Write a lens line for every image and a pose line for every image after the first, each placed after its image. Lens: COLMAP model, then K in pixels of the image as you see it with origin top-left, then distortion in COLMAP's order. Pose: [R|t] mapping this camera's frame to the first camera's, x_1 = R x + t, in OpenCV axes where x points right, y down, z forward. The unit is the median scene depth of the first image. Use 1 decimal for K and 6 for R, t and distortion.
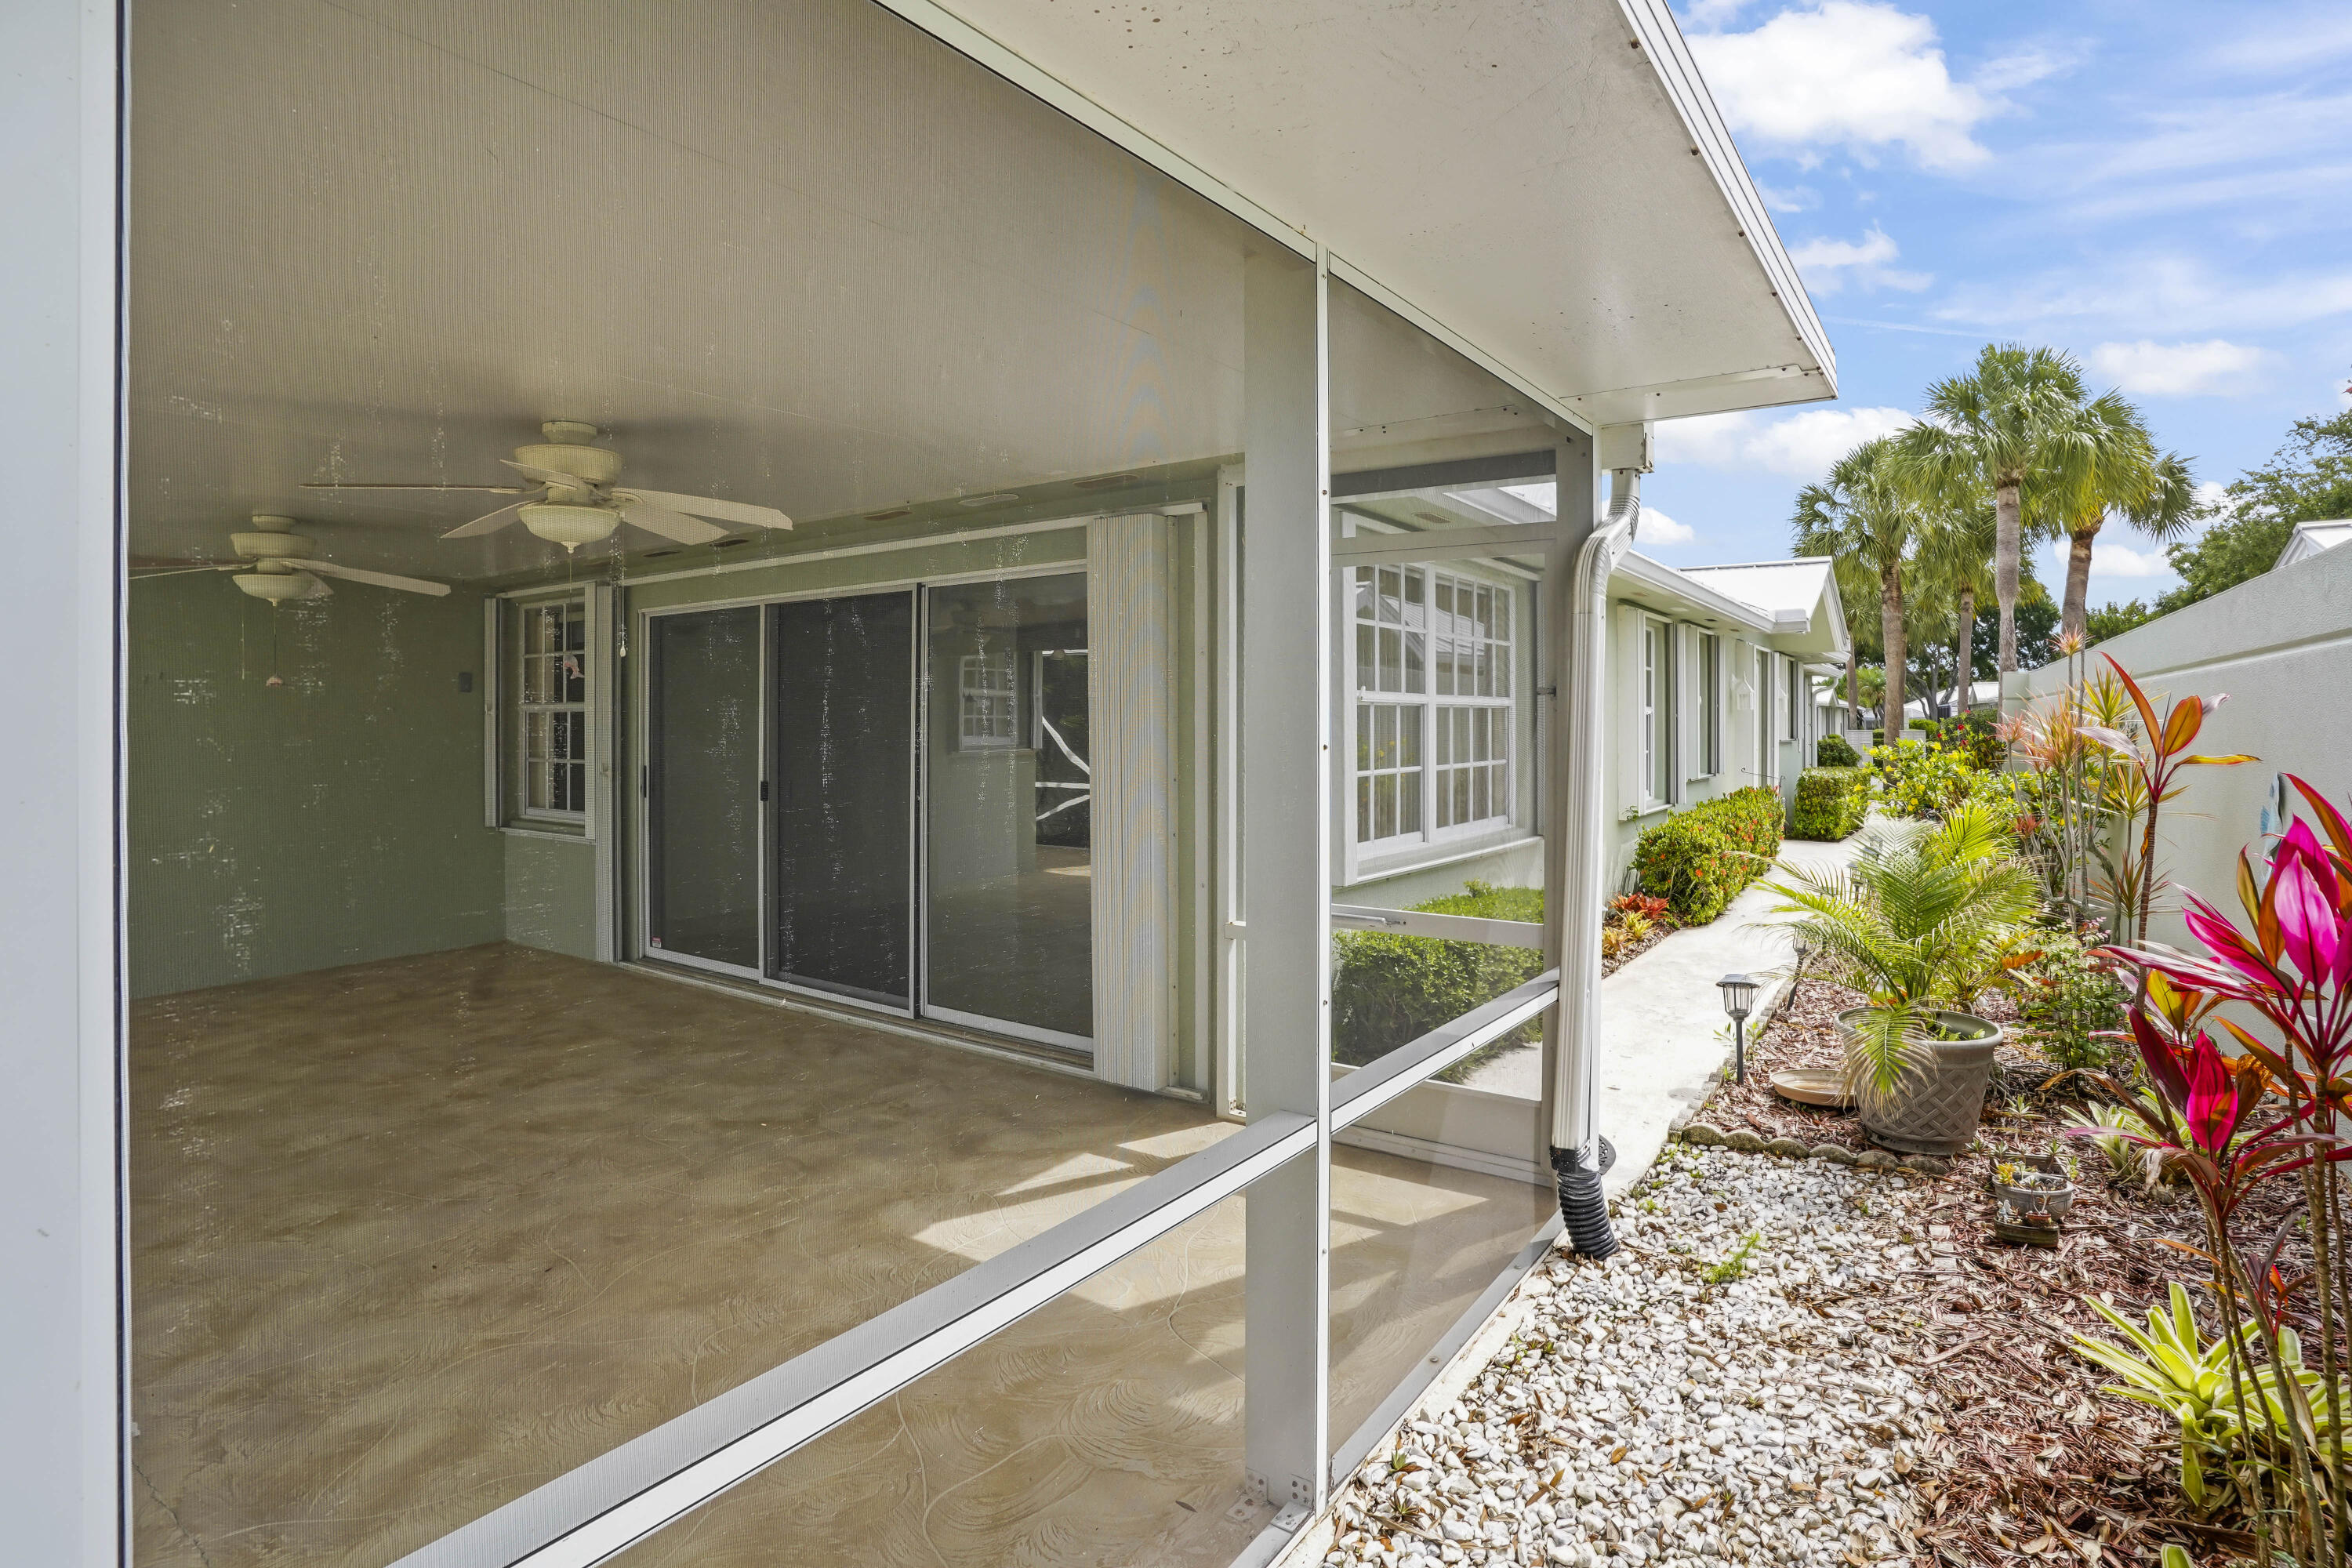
lens RADIAL K [[1158.6, 0, 1101.5], [0, 1158.6, 716.4], [0, 0, 1]] dist [-0.000958, 0.001030]
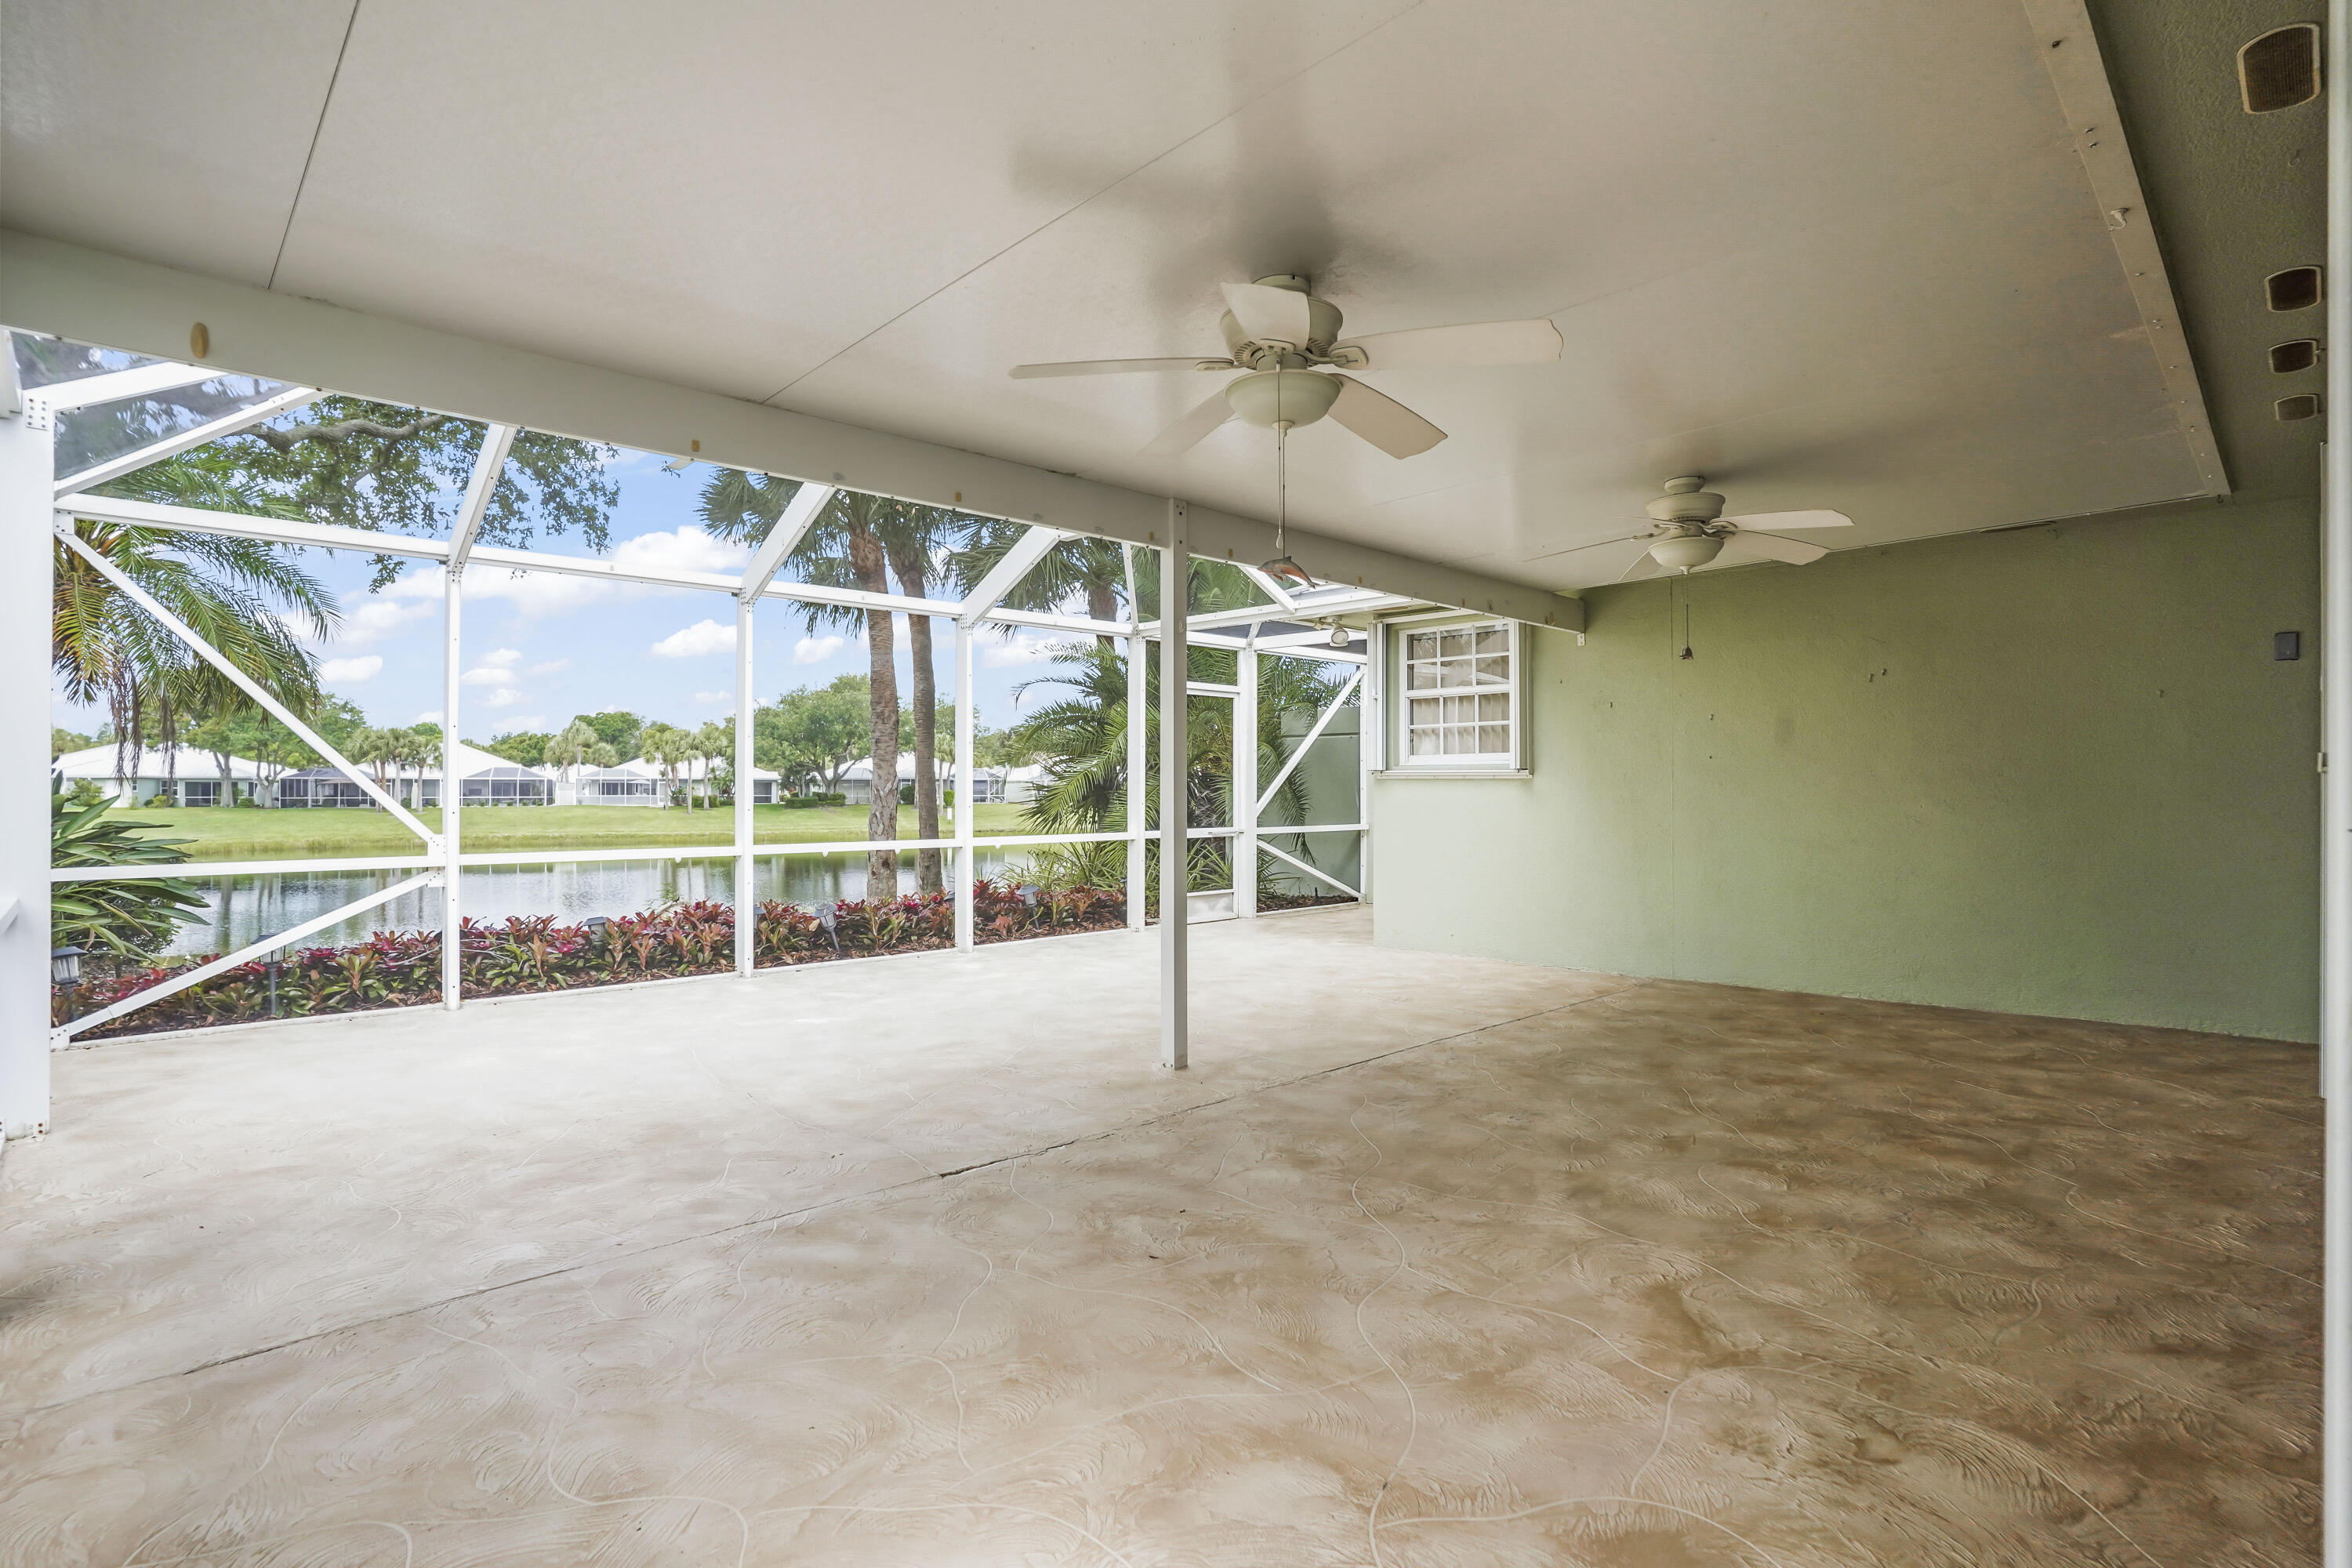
lens RADIAL K [[1115.2, 0, 1190.4], [0, 1115.2, 780.0], [0, 0, 1]] dist [-0.024367, 0.000658]
pose [[-0.099780, -0.000509, -0.995009, 0.303275], [0.019939, 0.999798, -0.002511, 0.076009], [0.994810, -0.020090, -0.099749, 0.852121]]
